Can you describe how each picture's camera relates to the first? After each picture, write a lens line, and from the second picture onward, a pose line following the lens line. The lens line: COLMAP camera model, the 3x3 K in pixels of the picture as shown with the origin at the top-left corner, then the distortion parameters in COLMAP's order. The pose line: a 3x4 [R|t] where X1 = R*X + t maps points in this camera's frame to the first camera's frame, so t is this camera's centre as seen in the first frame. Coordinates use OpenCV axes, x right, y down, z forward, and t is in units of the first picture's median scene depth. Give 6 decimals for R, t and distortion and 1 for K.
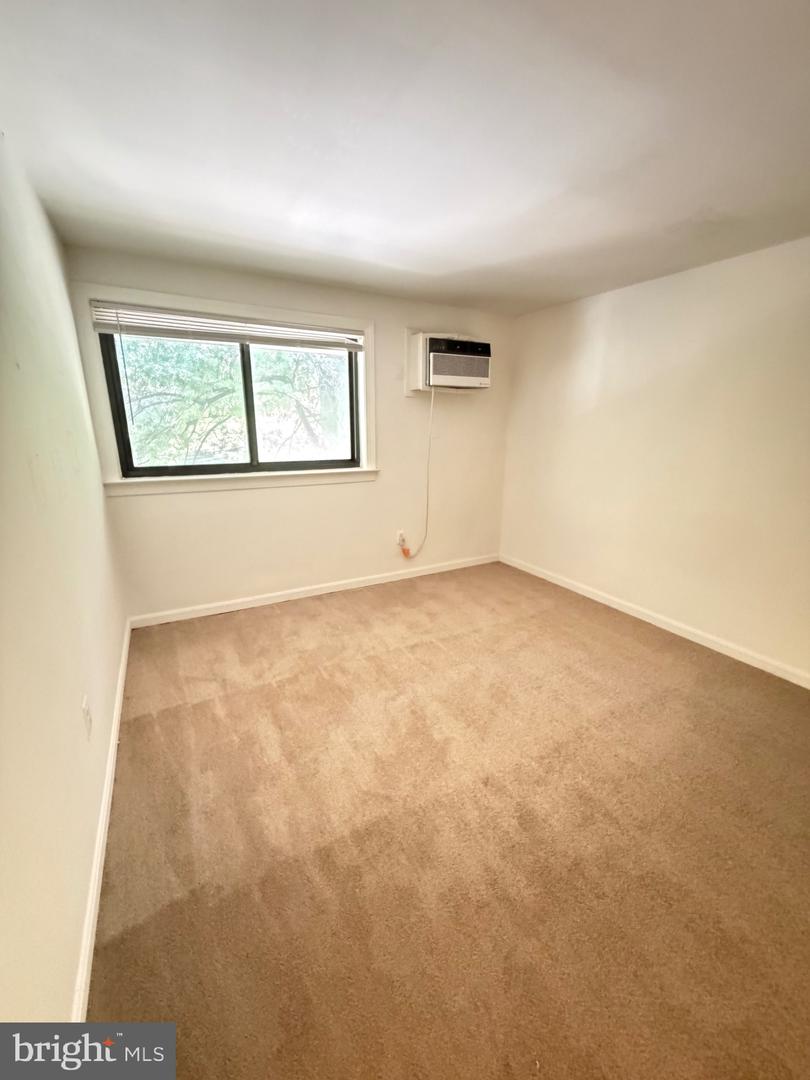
lens RADIAL K [[432.0, 0, 405.0], [0, 432.0, 540.0], [0, 0, 1]] dist [0.003059, 0.000281]
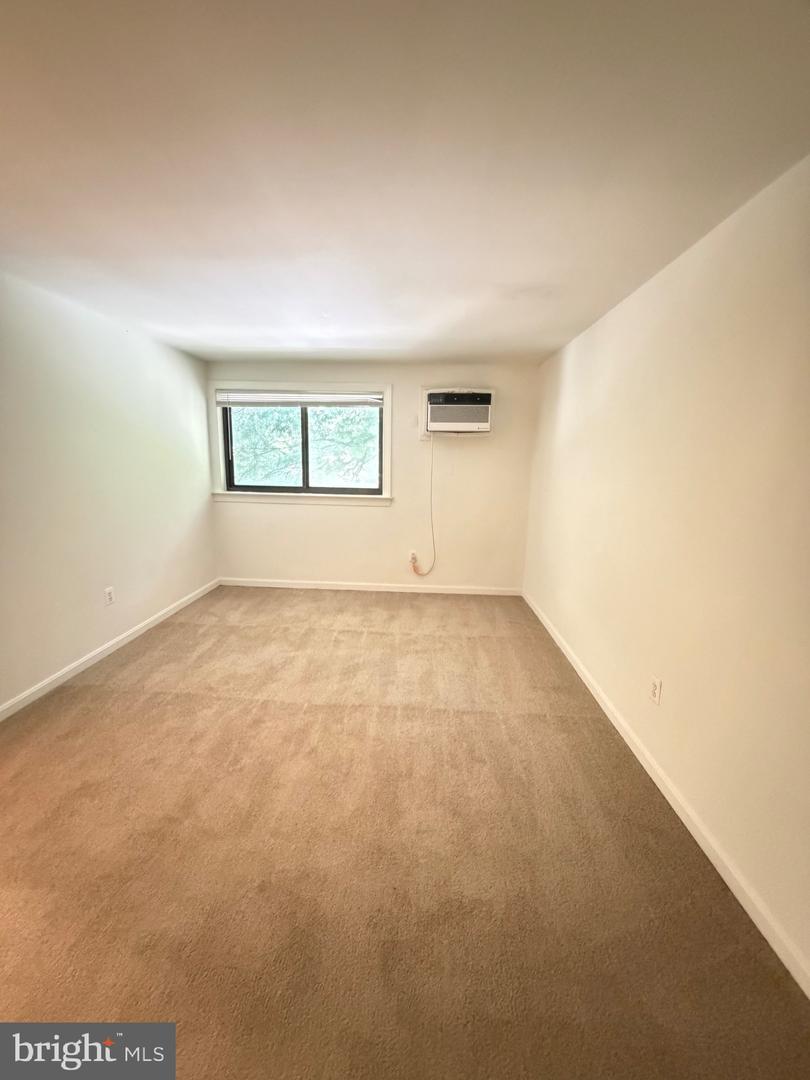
lens RADIAL K [[432.0, 0, 405.0], [0, 432.0, 540.0], [0, 0, 1]] dist [0.003059, 0.000281]
pose [[0.849592, 0.108781, -0.516101, 0.872392], [-0.154788, 0.986838, -0.046807, 0.014248], [0.504216, 0.119653, 0.855248, -0.043836]]
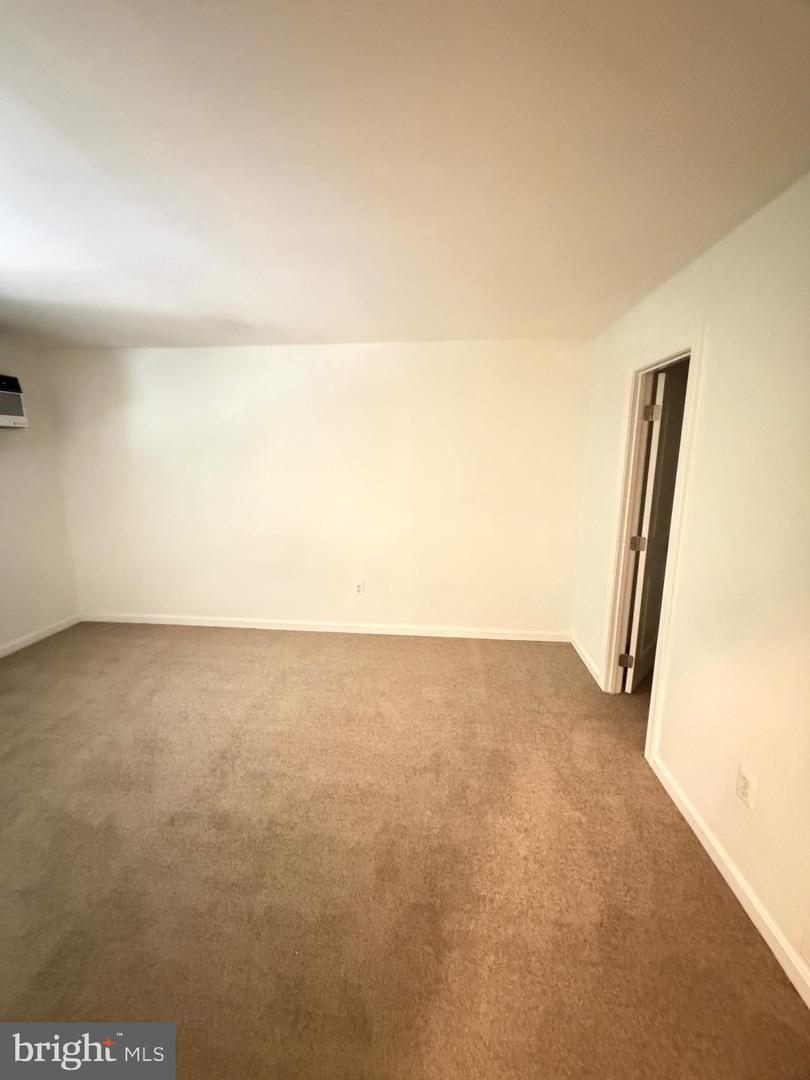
lens RADIAL K [[432.0, 0, 405.0], [0, 432.0, 540.0], [0, 0, 1]] dist [0.003059, 0.000281]
pose [[0.573886, -0.164875, 0.802167, -0.143785], [0.220627, 0.974435, 0.042441, -0.008141], [-0.788656, 0.152623, 0.595590, -0.101419]]
